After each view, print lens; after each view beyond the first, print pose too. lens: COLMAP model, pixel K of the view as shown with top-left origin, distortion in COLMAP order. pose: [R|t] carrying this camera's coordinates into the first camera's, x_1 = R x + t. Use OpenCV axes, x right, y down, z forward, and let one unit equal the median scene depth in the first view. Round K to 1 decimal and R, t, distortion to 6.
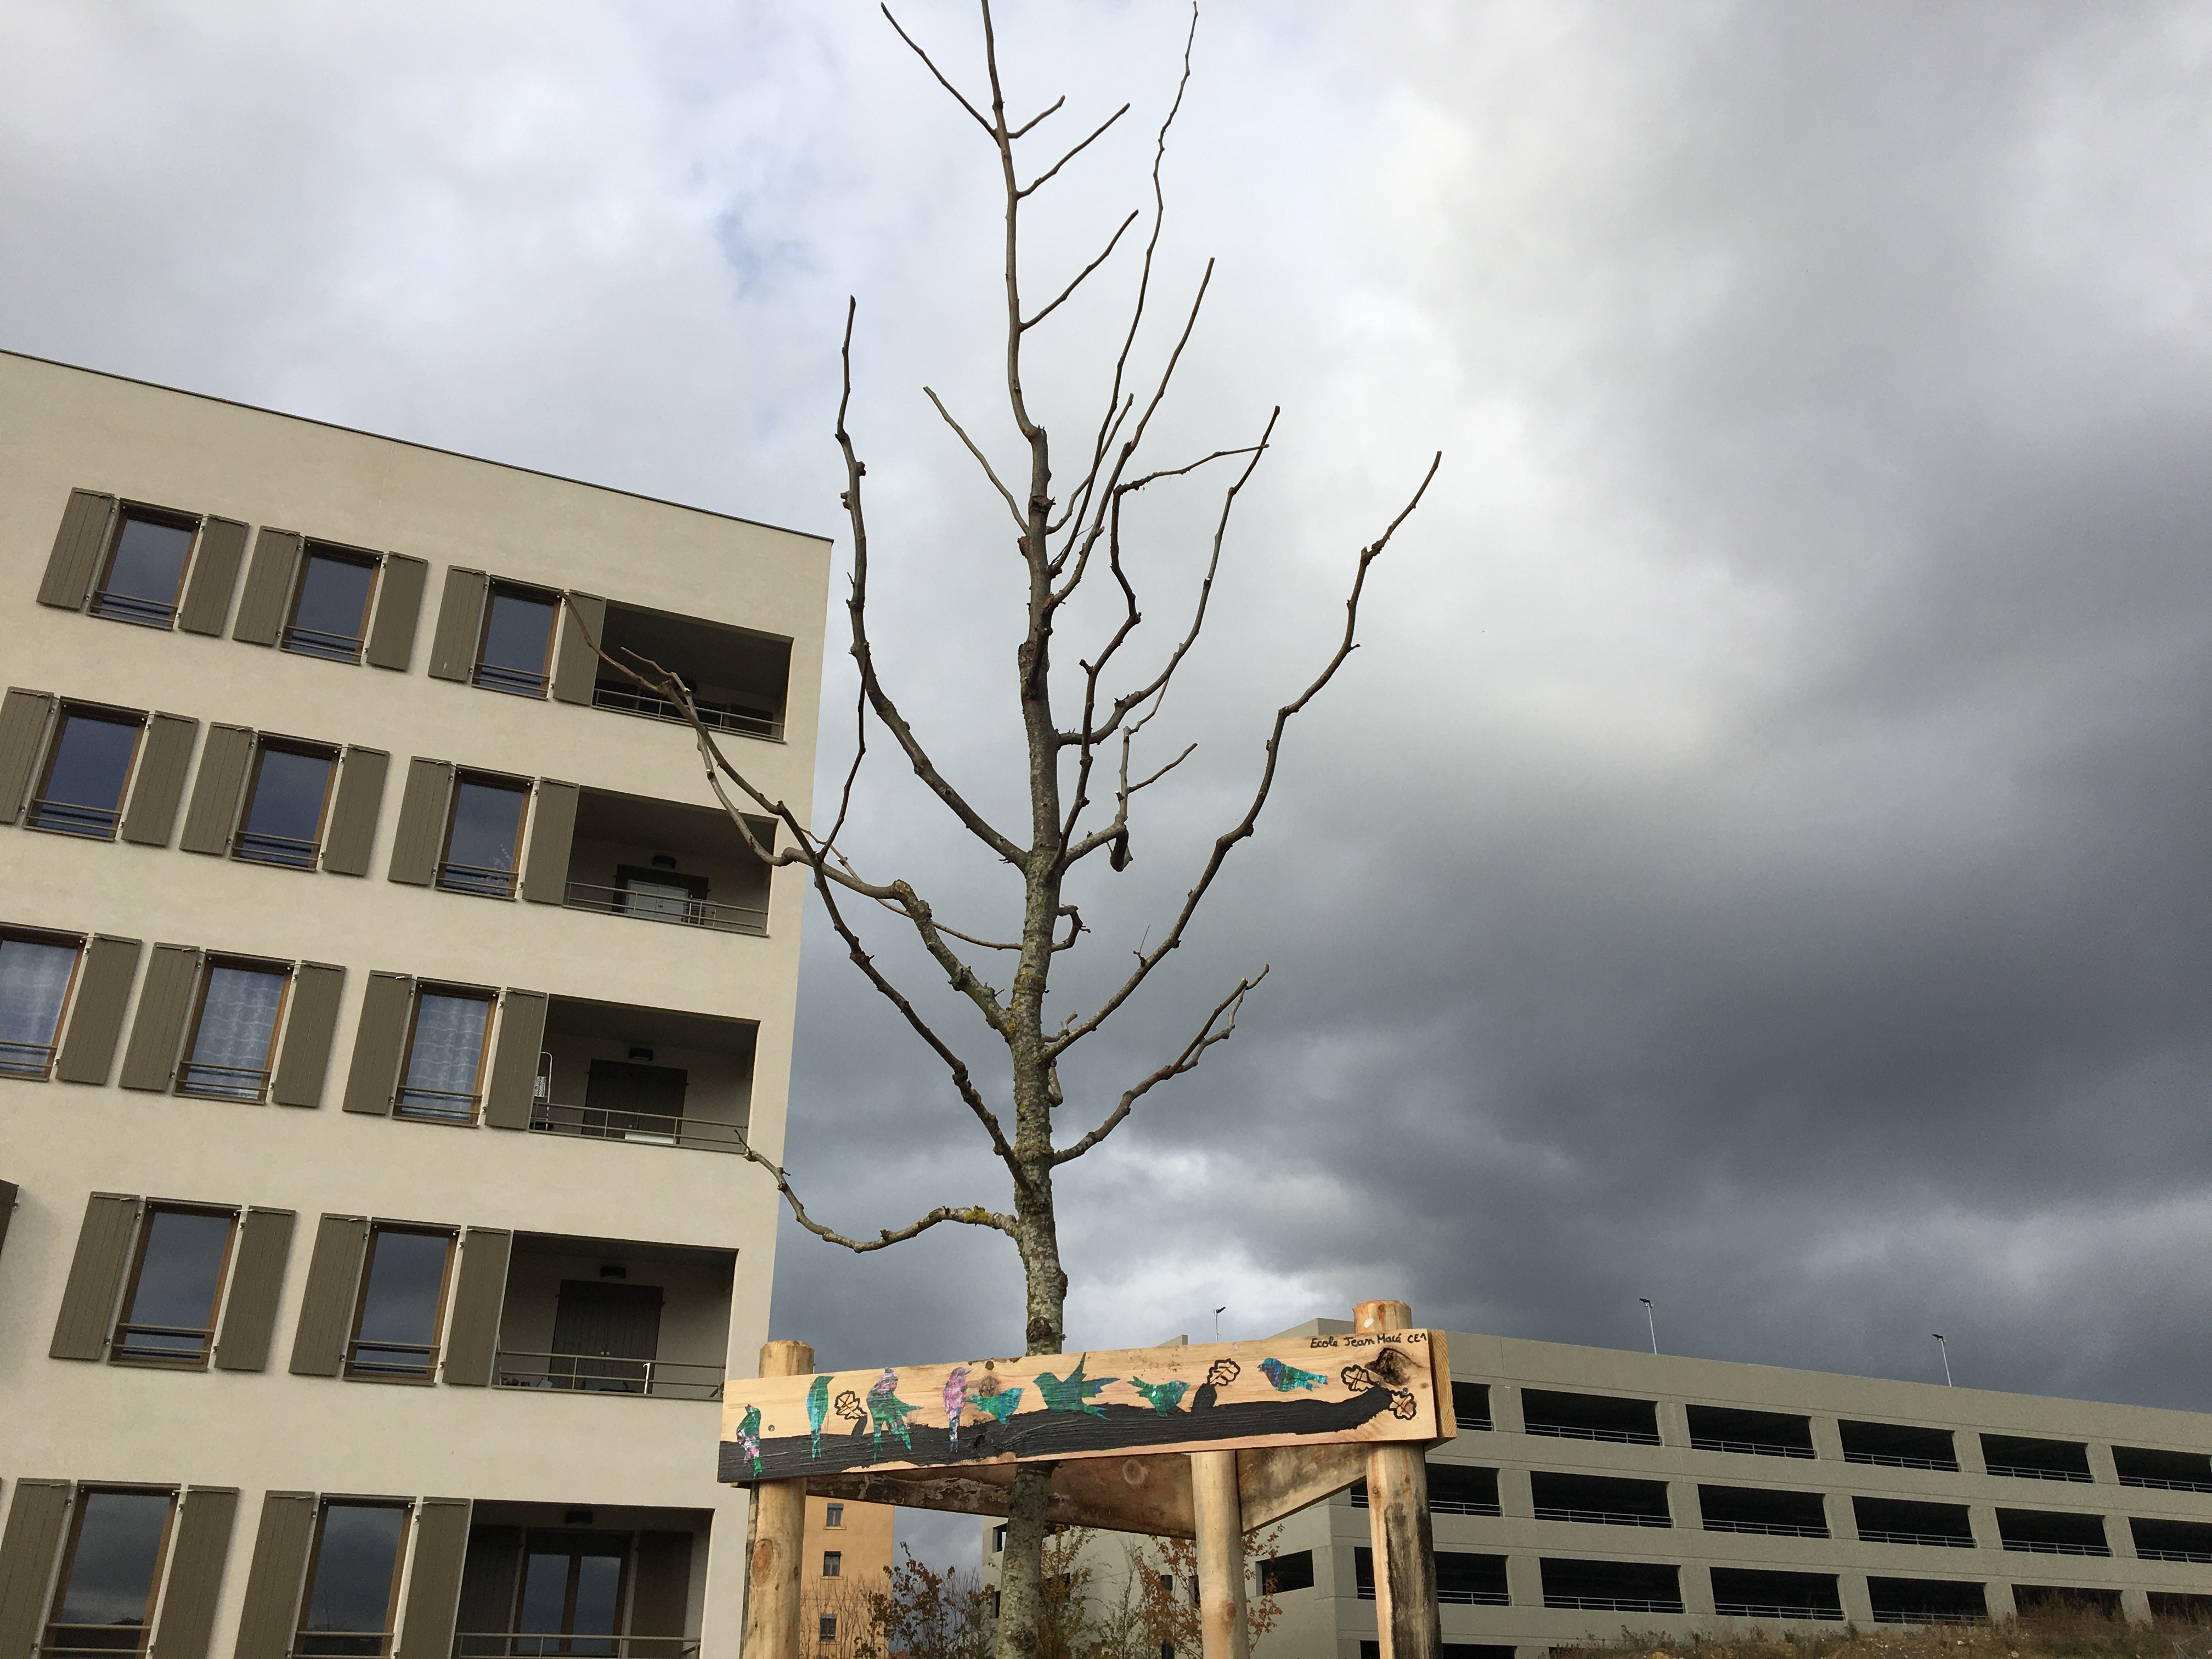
lens RADIAL K [[1912.1, 0, 1101.5], [0, 1912.1, 823.6], [0, 0, 1]] dist [0.120055, -0.070885]
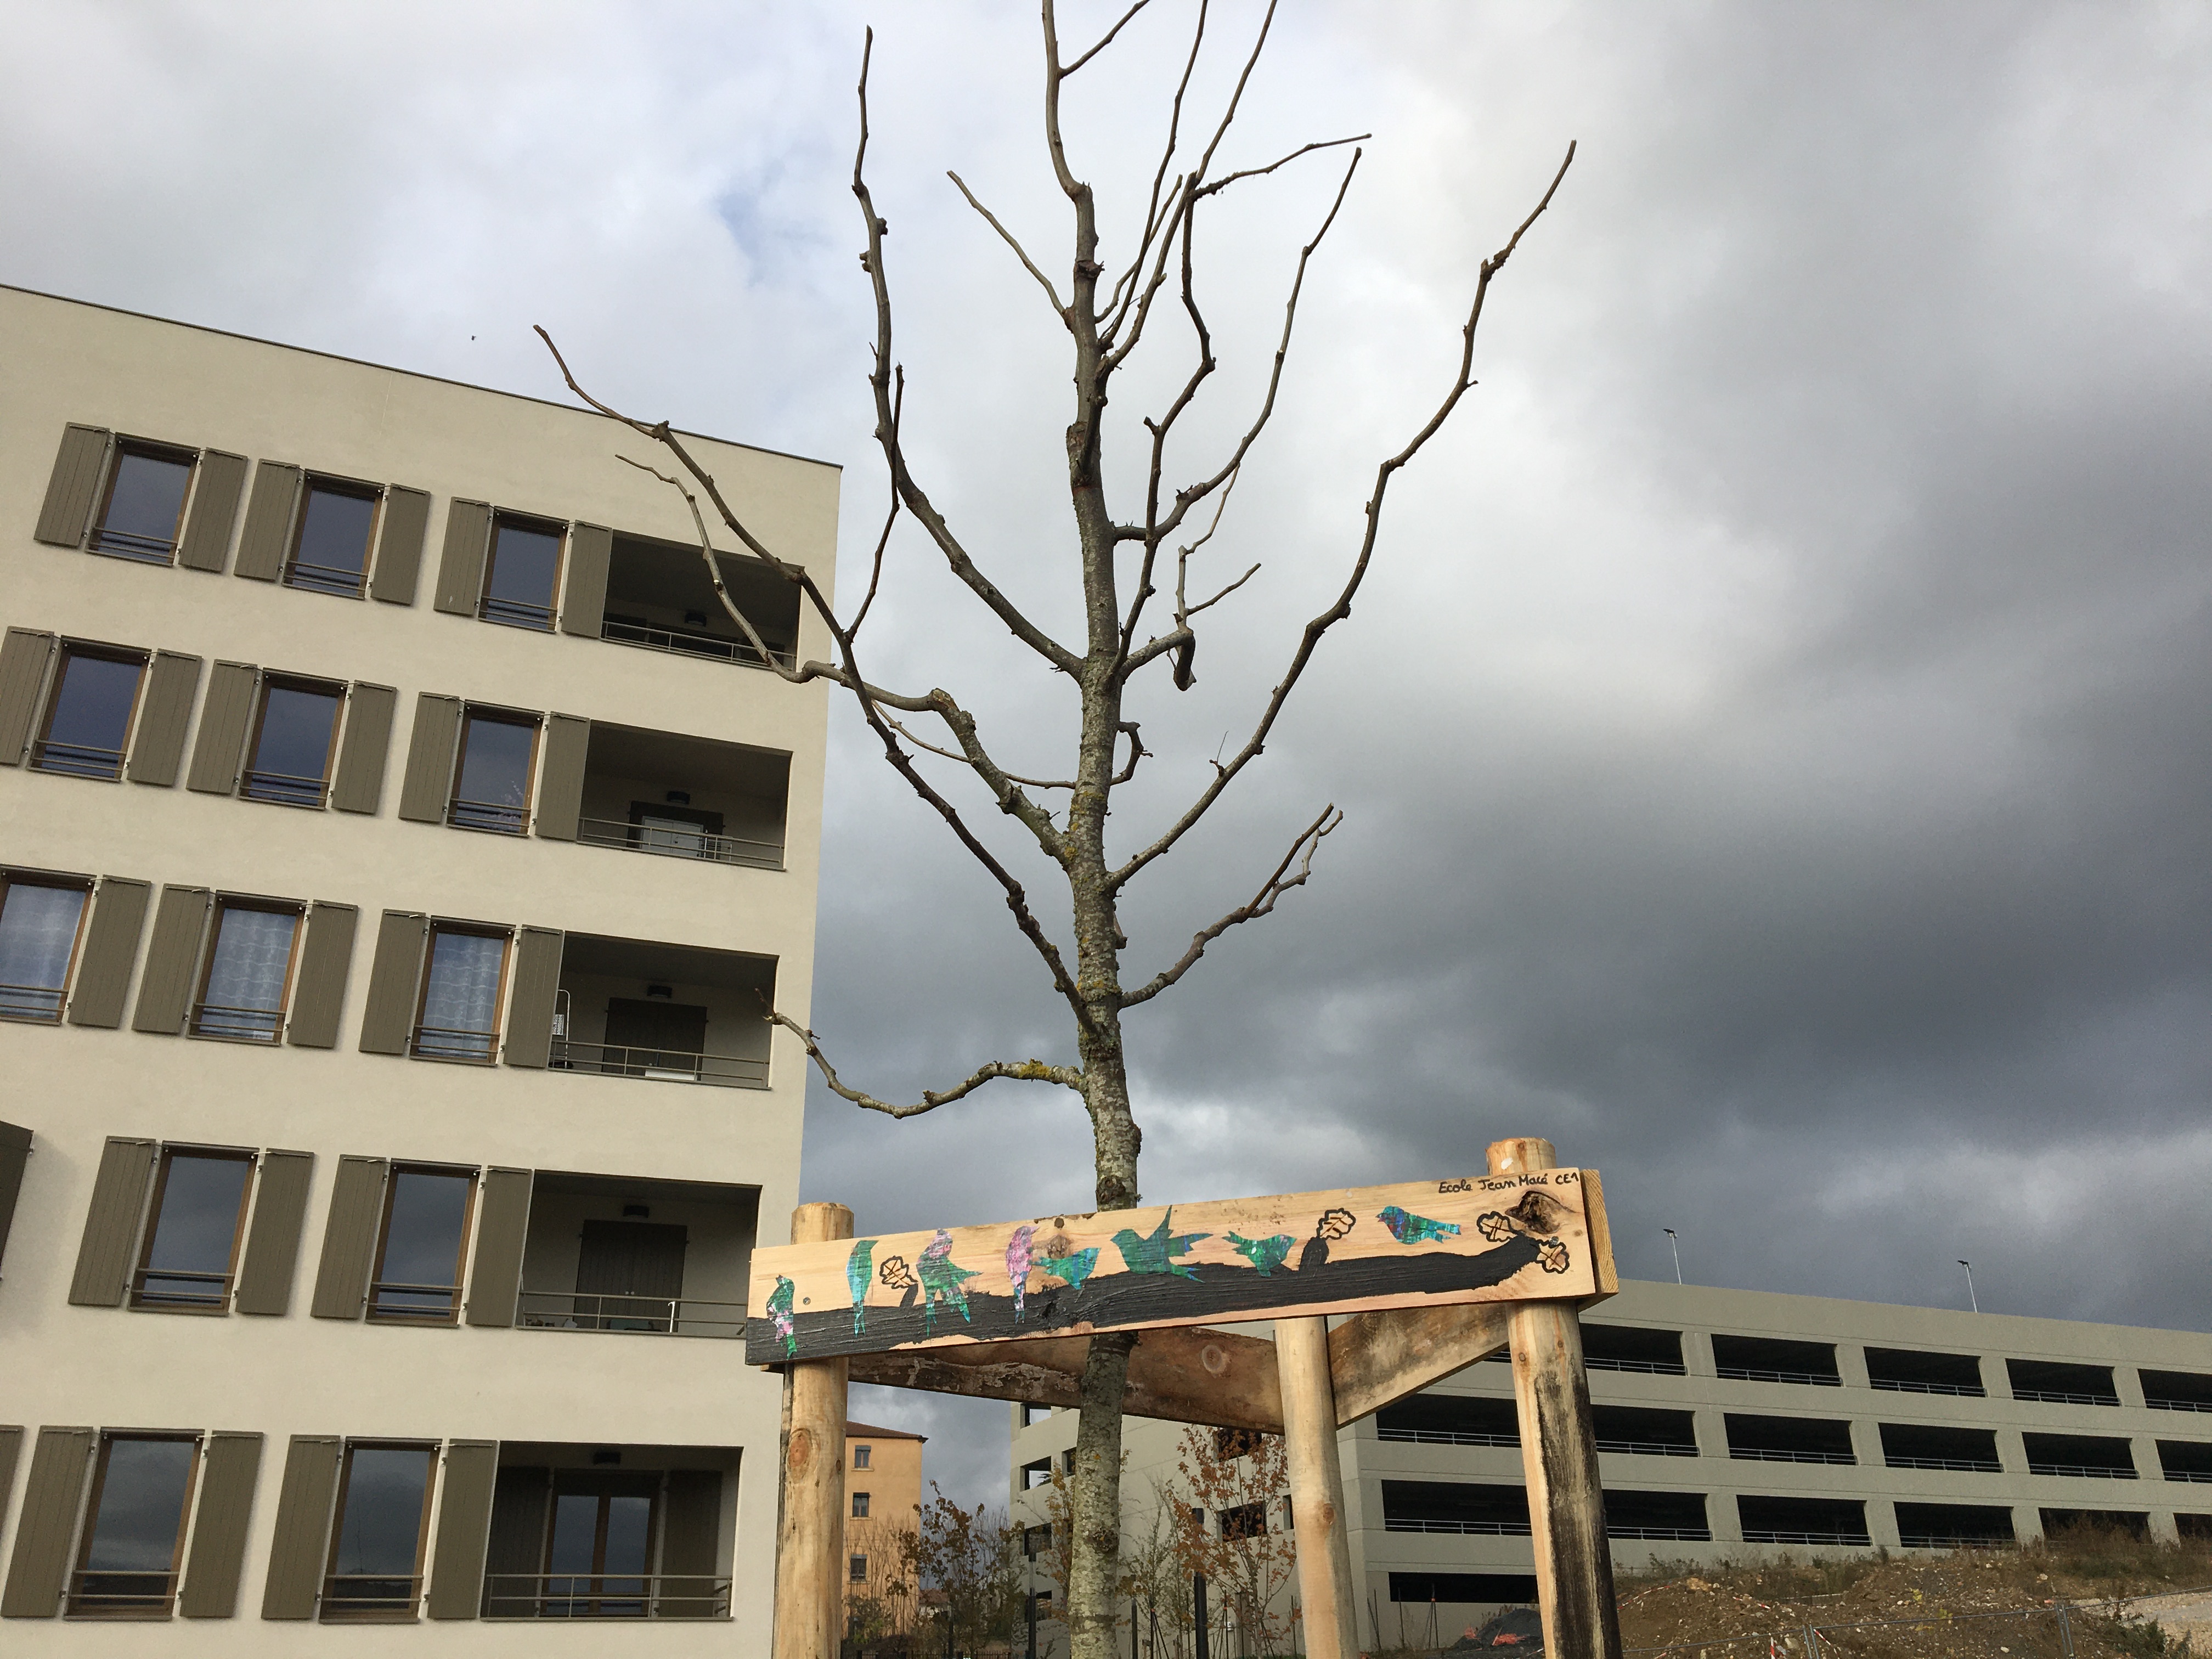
lens RADIAL K [[1912.1, 0, 1095.8], [0, 1912.1, 809.3], [0, 0, 1]] dist [0.120055, -0.070885]
pose [[0.999801, -0.016948, -0.010488, -0.022615], [0.017146, 0.999671, 0.019075, 0.061745], [0.010161, -0.019251, 0.999763, 0.113914]]
